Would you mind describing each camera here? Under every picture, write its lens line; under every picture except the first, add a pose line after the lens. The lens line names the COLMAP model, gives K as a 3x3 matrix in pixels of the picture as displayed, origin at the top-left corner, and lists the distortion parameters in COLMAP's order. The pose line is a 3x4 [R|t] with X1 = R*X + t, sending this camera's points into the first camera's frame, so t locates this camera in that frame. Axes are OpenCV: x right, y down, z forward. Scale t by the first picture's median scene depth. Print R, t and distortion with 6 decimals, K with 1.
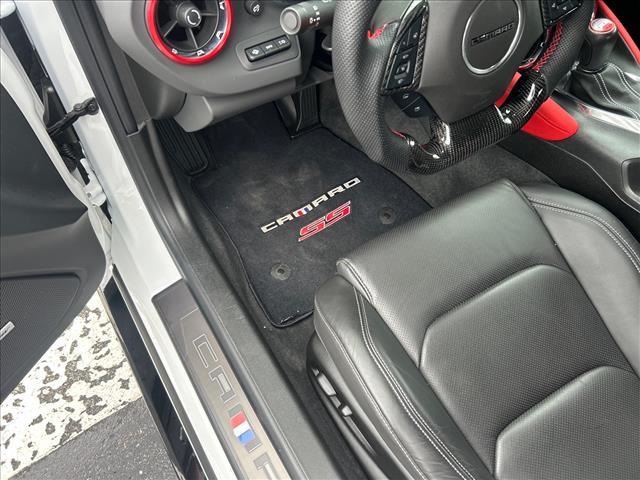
lens RADIAL K [[477.3, 0, 320.0], [0, 477.3, 240.0], [0, 0, 1]] dist [0.040613, -0.056659]
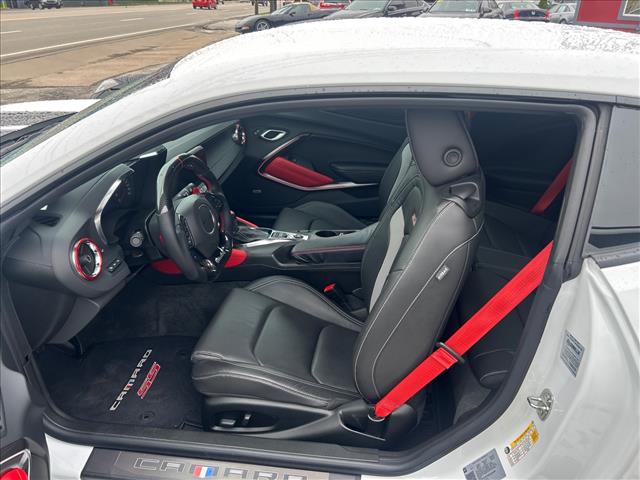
lens RADIAL K [[477.3, 0, 320.0], [0, 477.3, 240.0], [0, 0, 1]] dist [0.040613, -0.056659]
pose [[0.634471, -0.344446, 0.691956, -0.712564], [0.631183, 0.747613, -0.206596, 0.372188], [-0.446155, 0.567830, 0.691747, -0.661944]]
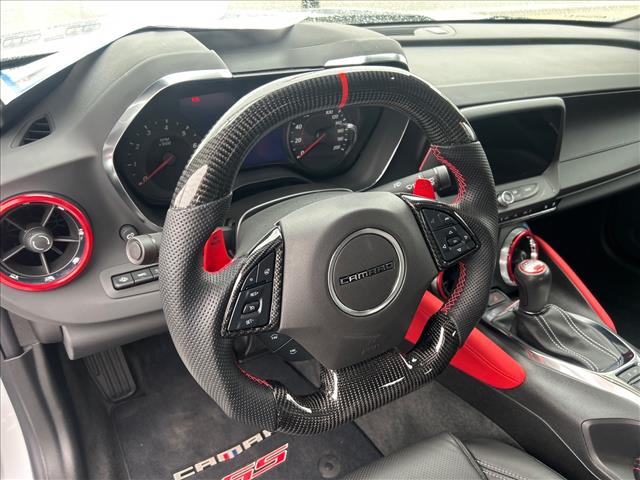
lens RADIAL K [[477.3, 0, 320.0], [0, 477.3, 240.0], [0, 0, 1]] dist [0.040613, -0.056659]
pose [[0.998493, 0.039799, -0.037795, 0.192924], [-0.052142, 0.902820, -0.426846, -0.067141], [0.017134, 0.428173, 0.903534, 0.114351]]
